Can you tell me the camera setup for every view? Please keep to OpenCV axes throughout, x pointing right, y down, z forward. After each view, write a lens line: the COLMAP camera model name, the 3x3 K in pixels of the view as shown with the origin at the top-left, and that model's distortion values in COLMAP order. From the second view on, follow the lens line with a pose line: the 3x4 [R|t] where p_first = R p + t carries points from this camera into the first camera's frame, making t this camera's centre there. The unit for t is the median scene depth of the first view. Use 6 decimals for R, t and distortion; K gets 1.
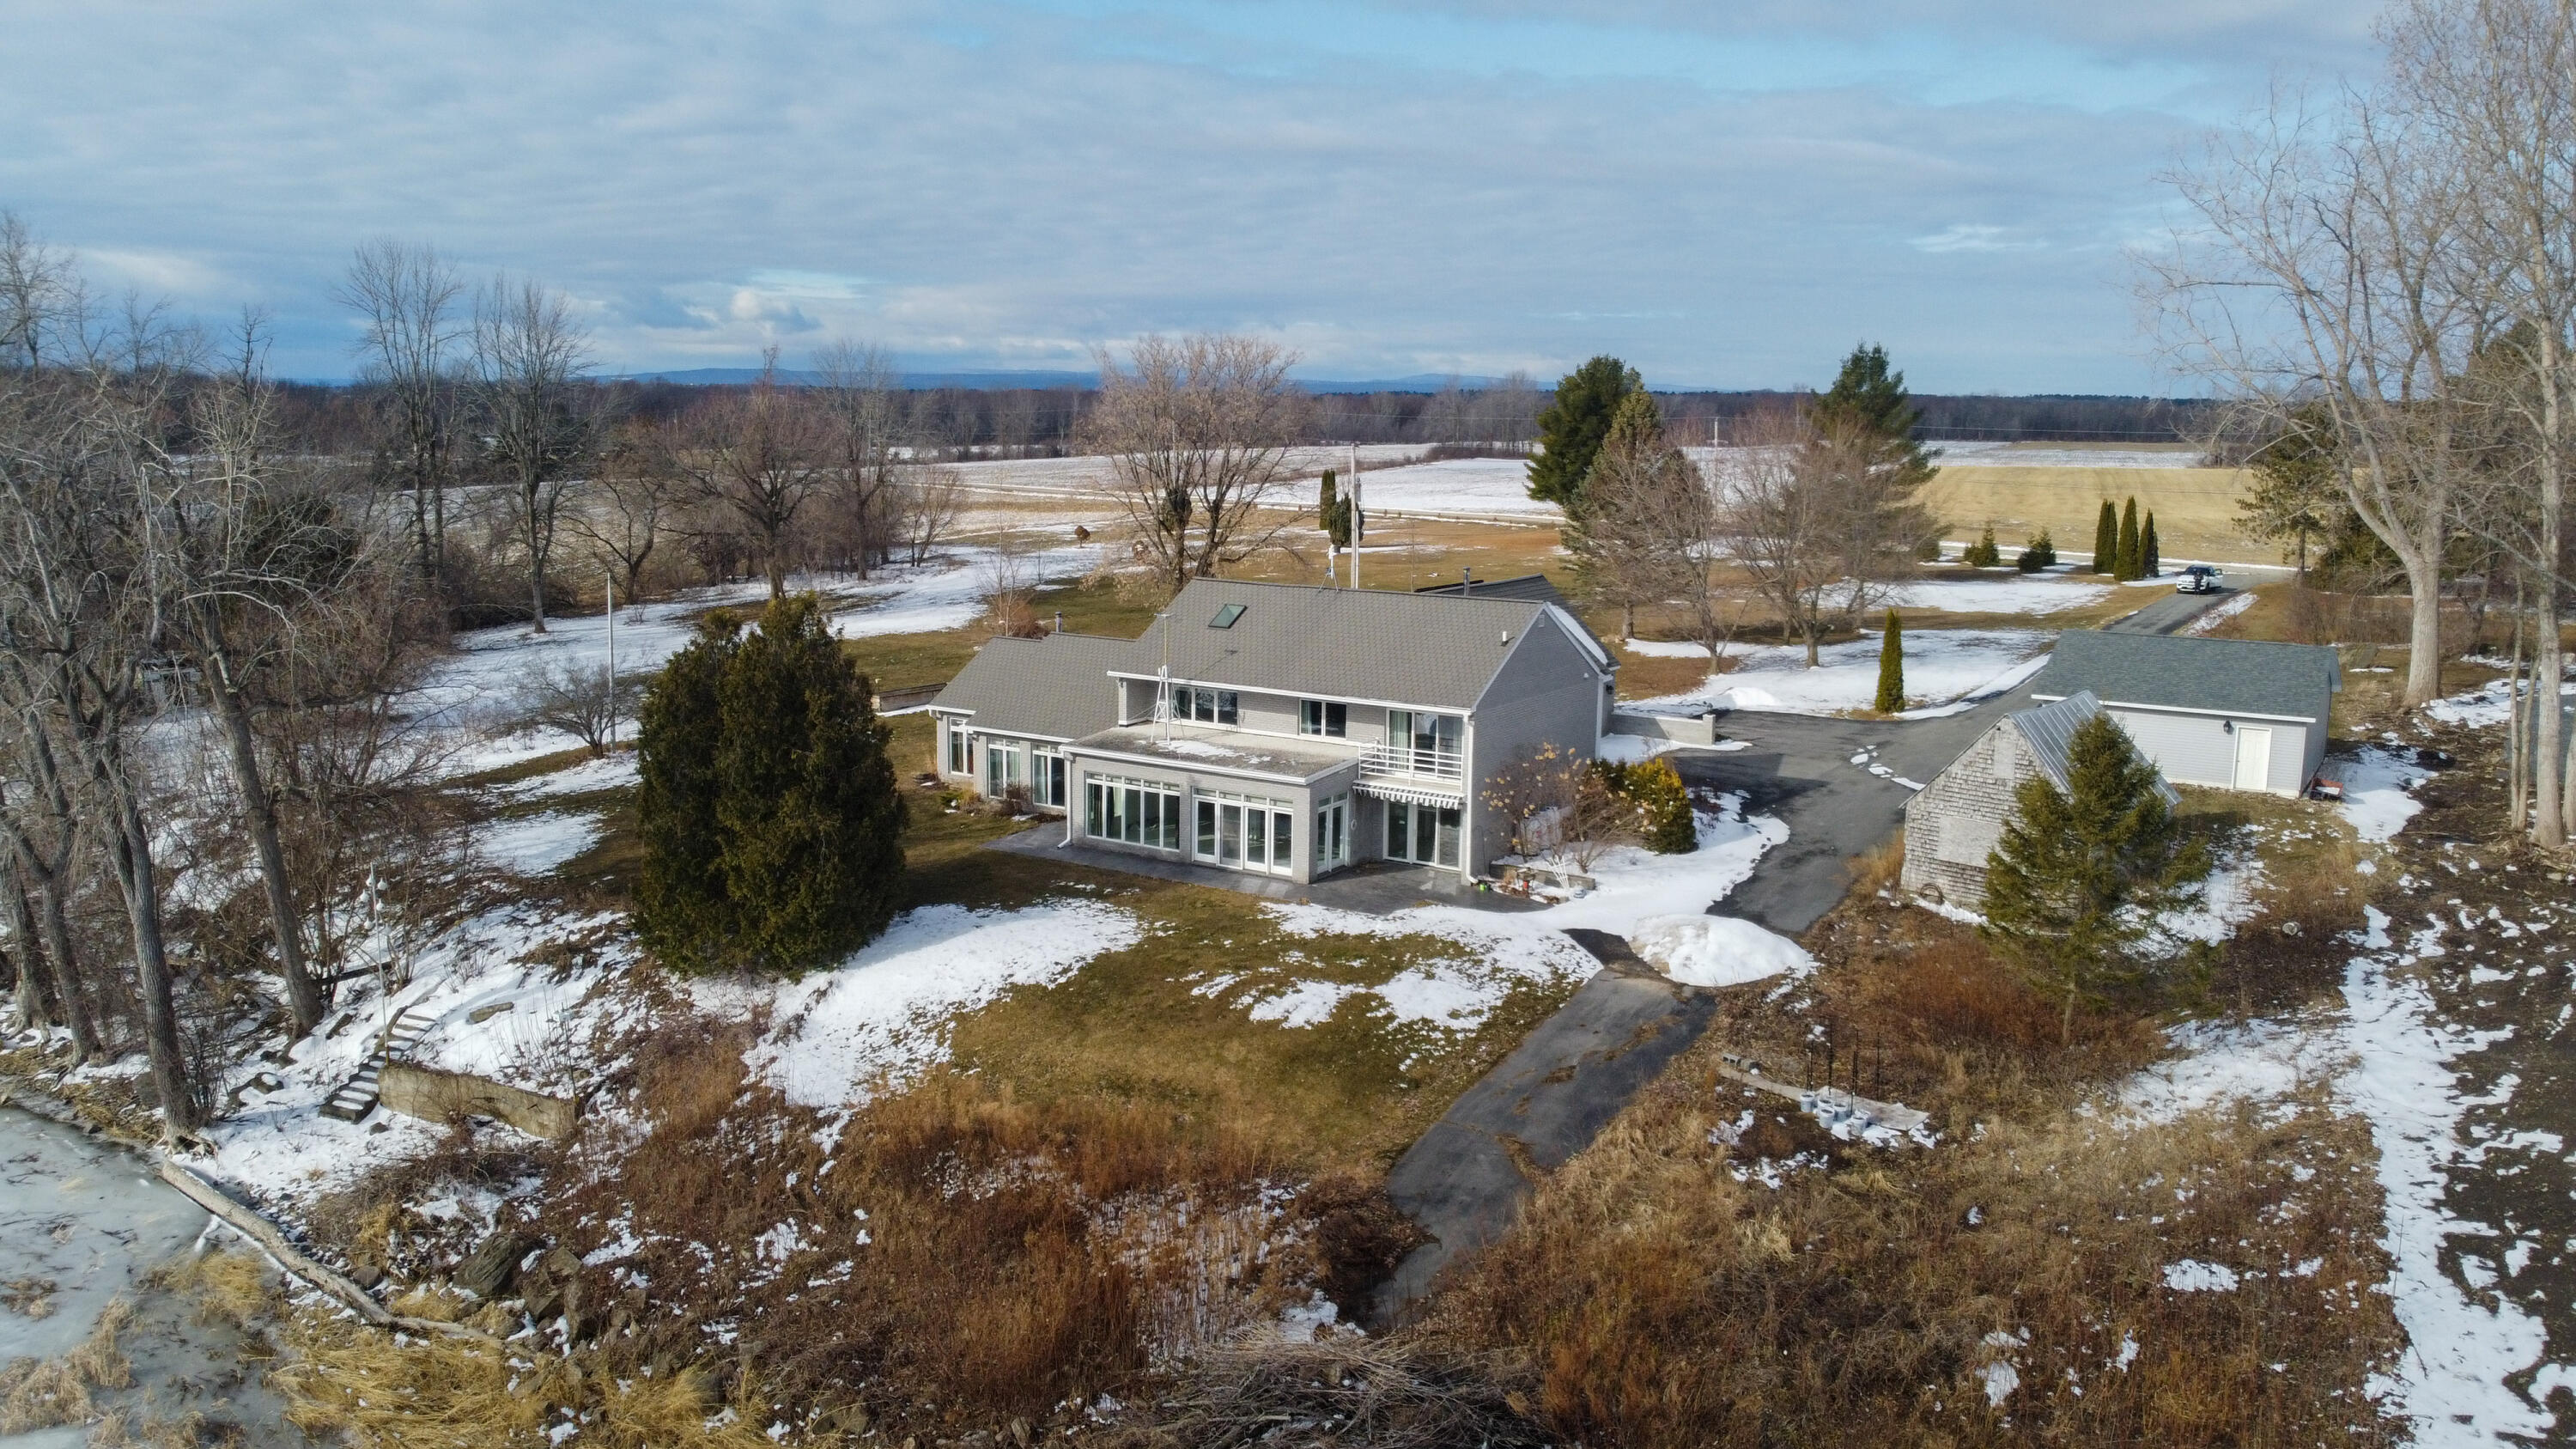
lens RADIAL K [[1935.0, 0, 1276.8], [0, 1935.0, 721.8], [0, 0, 1]] dist [0.008455, -0.014124]
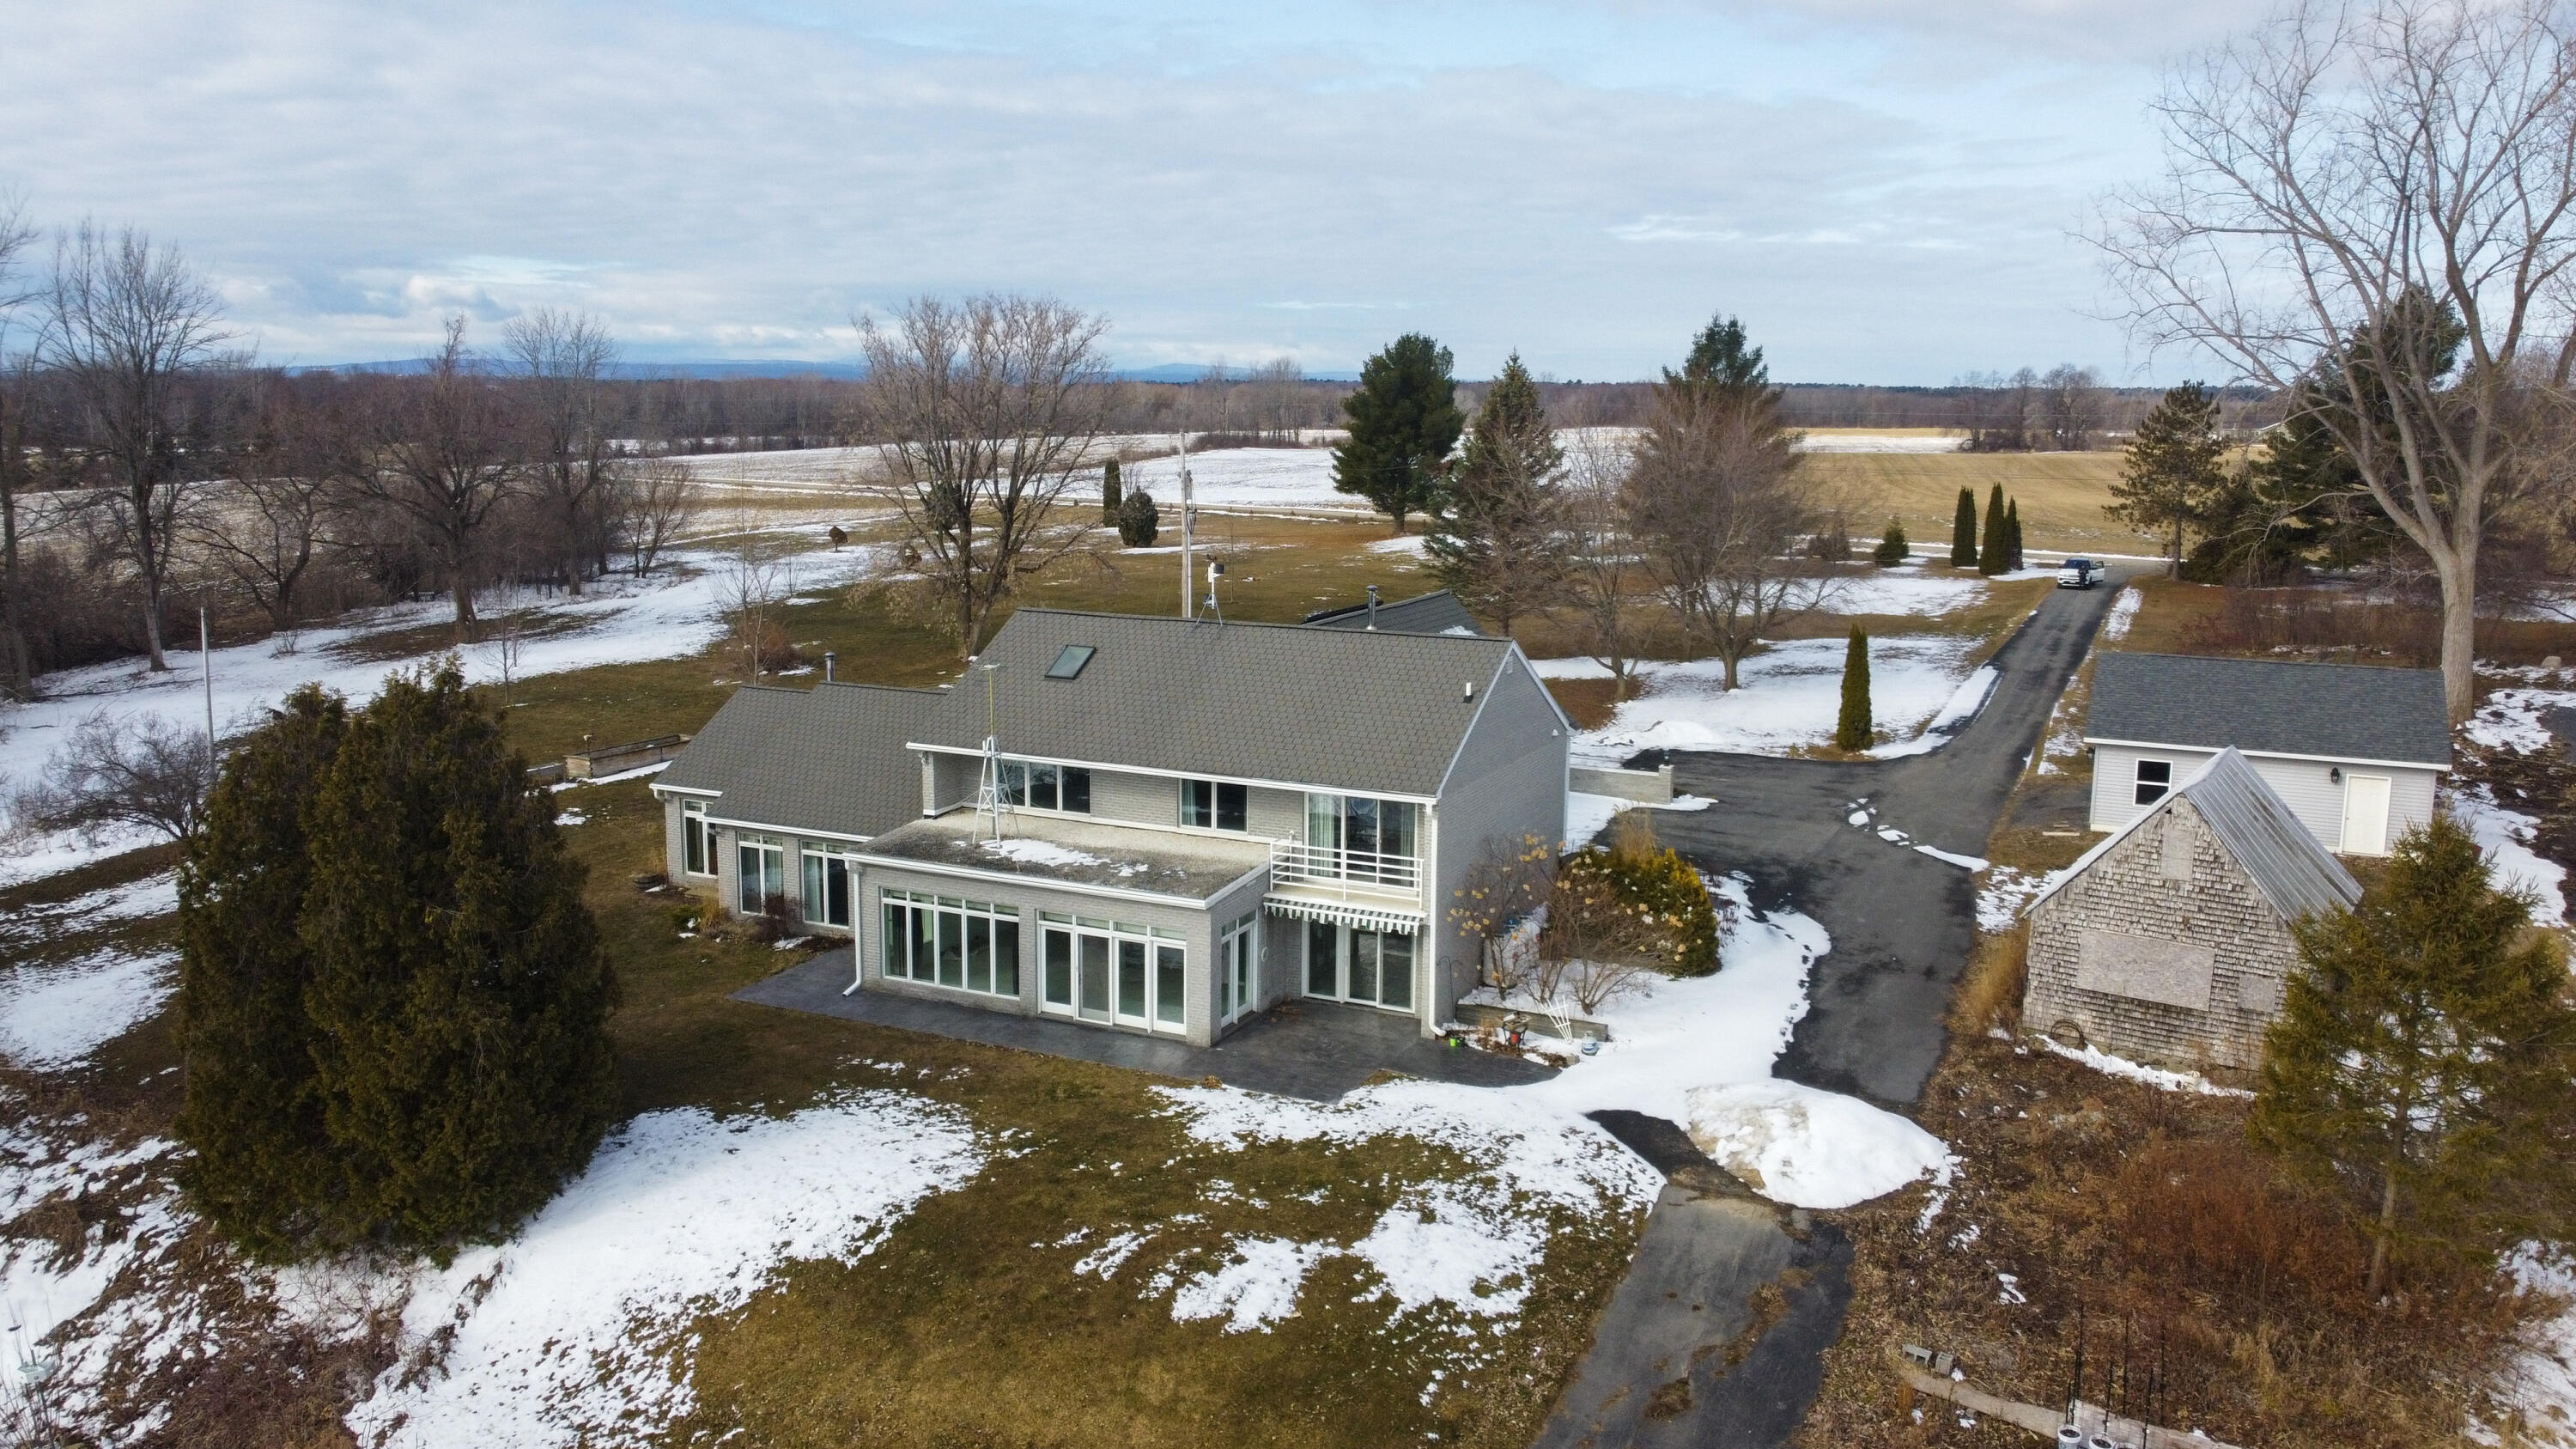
lens RADIAL K [[1935.0, 0, 1276.8], [0, 1935.0, 721.8], [0, 0, 1]] dist [0.008455, -0.014124]
pose [[0.991599, -0.024055, 0.127093, -0.047289], [0.023413, 0.999704, 0.006540, -0.039781], [-0.127213, -0.003510, 0.991869, 0.300708]]
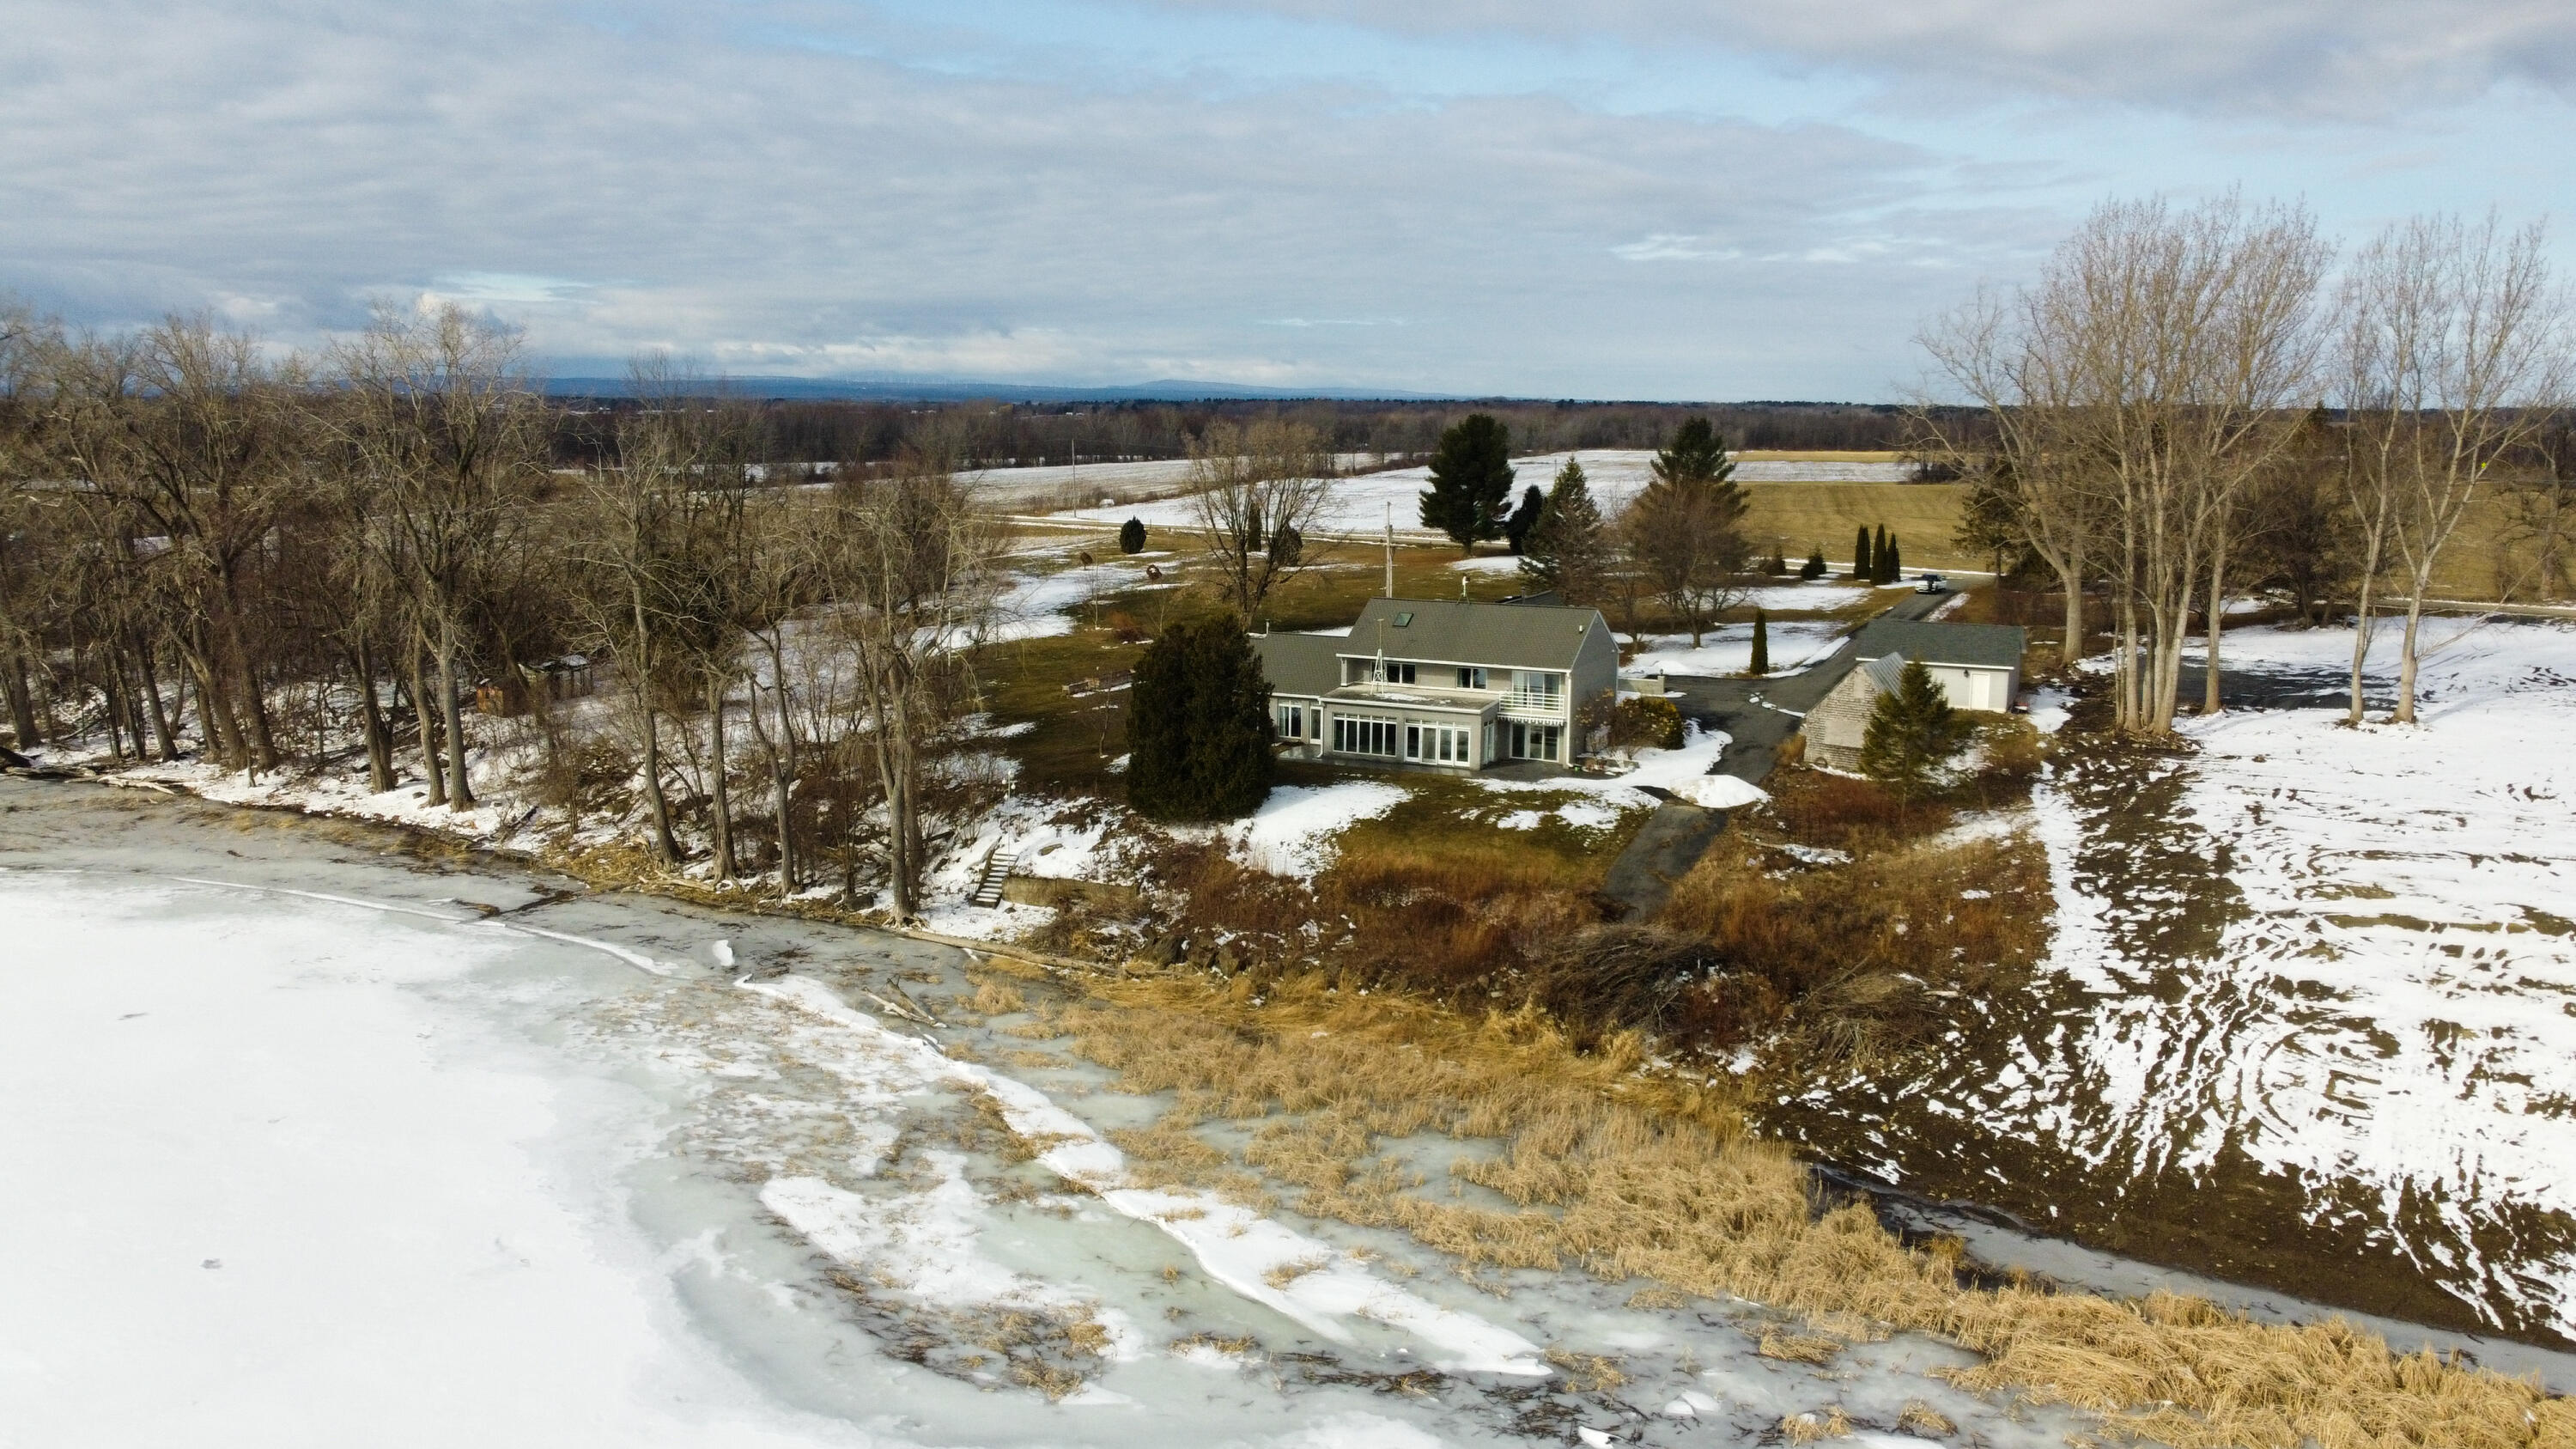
lens RADIAL K [[1935.0, 0, 1276.8], [0, 1935.0, 721.8], [0, 0, 1]] dist [0.008455, -0.014124]
pose [[0.991024, -0.023665, 0.131574, -0.405272], [0.024009, 0.999711, -0.001028, 0.037625], [-0.131511, 0.004177, 0.991306, -0.739033]]
